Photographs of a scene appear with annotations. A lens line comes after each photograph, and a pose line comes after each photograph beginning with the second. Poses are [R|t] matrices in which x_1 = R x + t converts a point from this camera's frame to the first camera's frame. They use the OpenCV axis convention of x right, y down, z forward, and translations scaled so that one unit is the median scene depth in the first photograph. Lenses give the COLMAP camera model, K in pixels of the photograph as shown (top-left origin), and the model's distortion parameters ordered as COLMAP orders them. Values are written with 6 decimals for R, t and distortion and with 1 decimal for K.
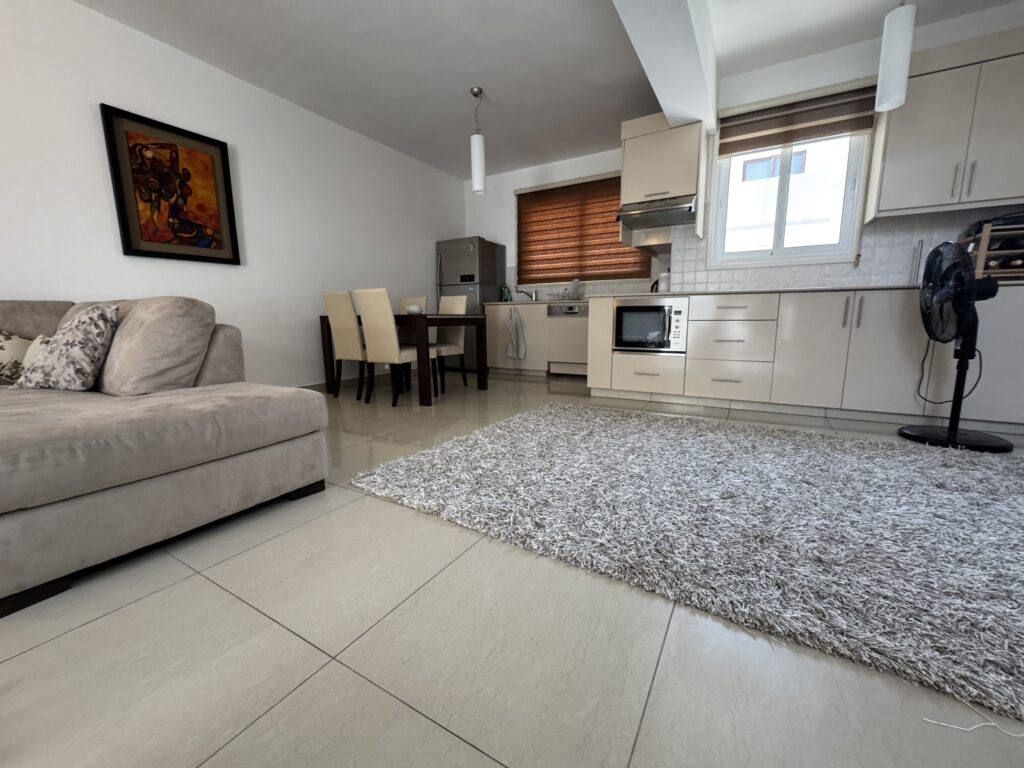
lens RADIAL K [[409.8, 0, 514.2], [0, 409.8, 382.8], [0, 0, 1]] dist [-0.009042, 0.001241]
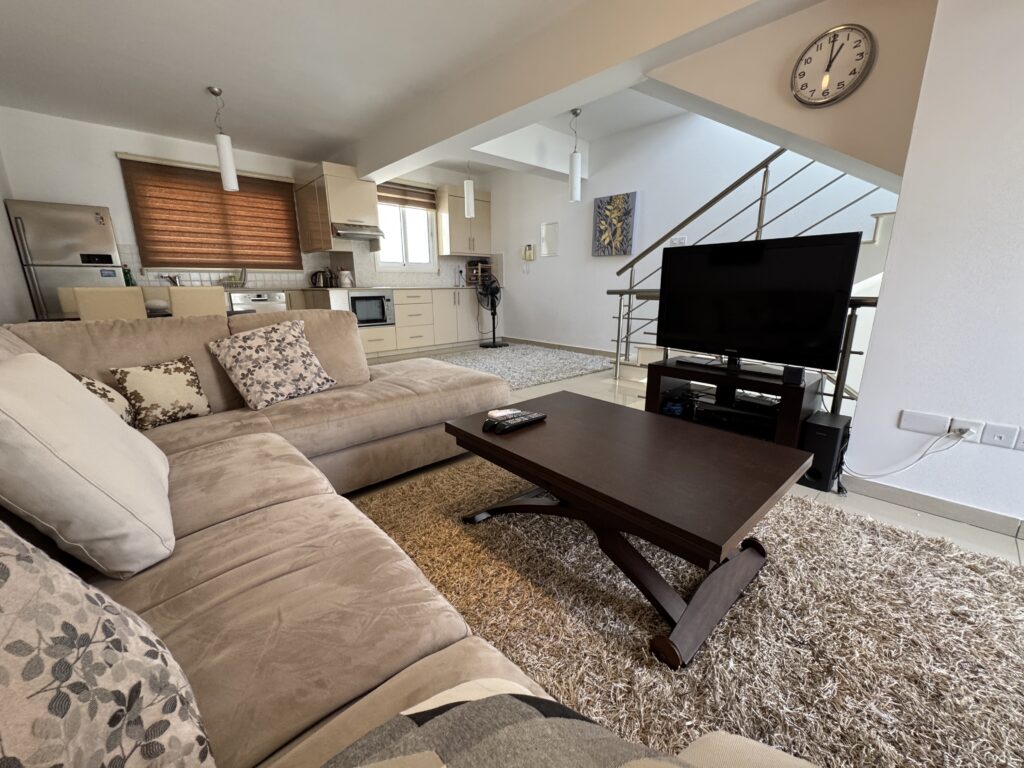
lens RADIAL K [[409.8, 0, 512.0], [0, 409.8, 387.6], [0, 0, 1]] dist [-0.009042, 0.001241]
pose [[0.290500, -0.231958, 0.928335, -0.984476], [0.150818, 0.969146, 0.194960, -0.068790], [-0.944915, 0.083373, 0.316520, 0.023030]]
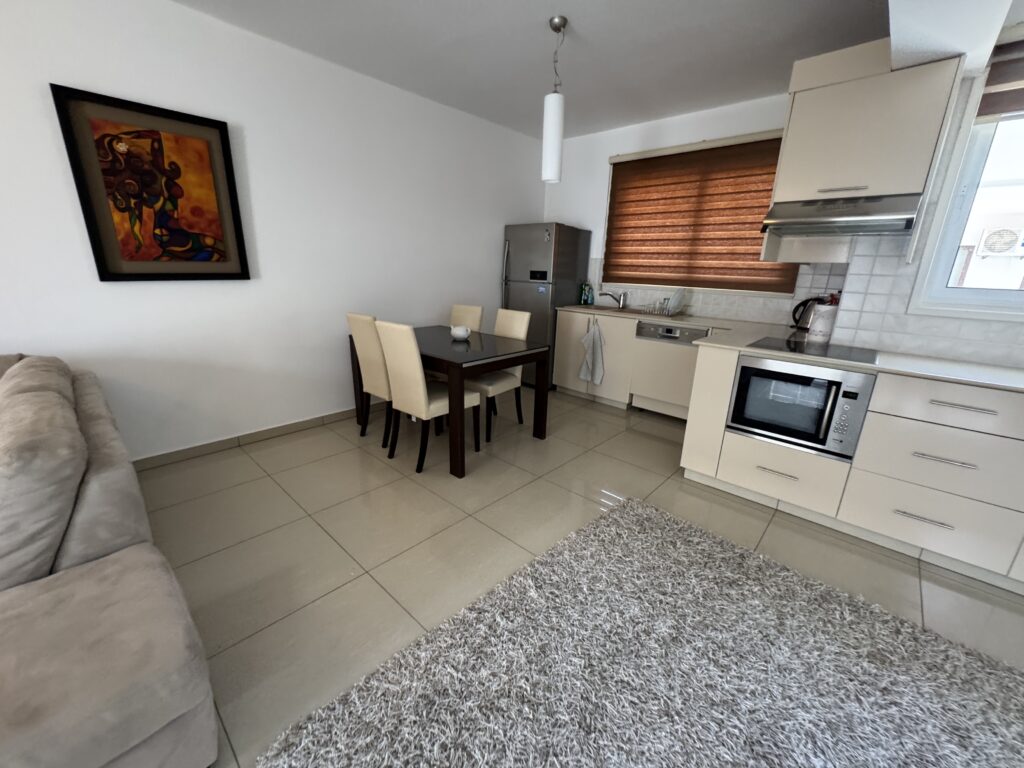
lens RADIAL K [[409.8, 0, 512.8], [0, 409.8, 385.7], [0, 0, 1]] dist [-0.009042, 0.001241]
pose [[0.976176, 0.095905, -0.194636, 0.019856], [-0.071386, 0.989032, 0.129307, -0.208605], [0.204902, -0.112332, 0.972315, 0.272494]]
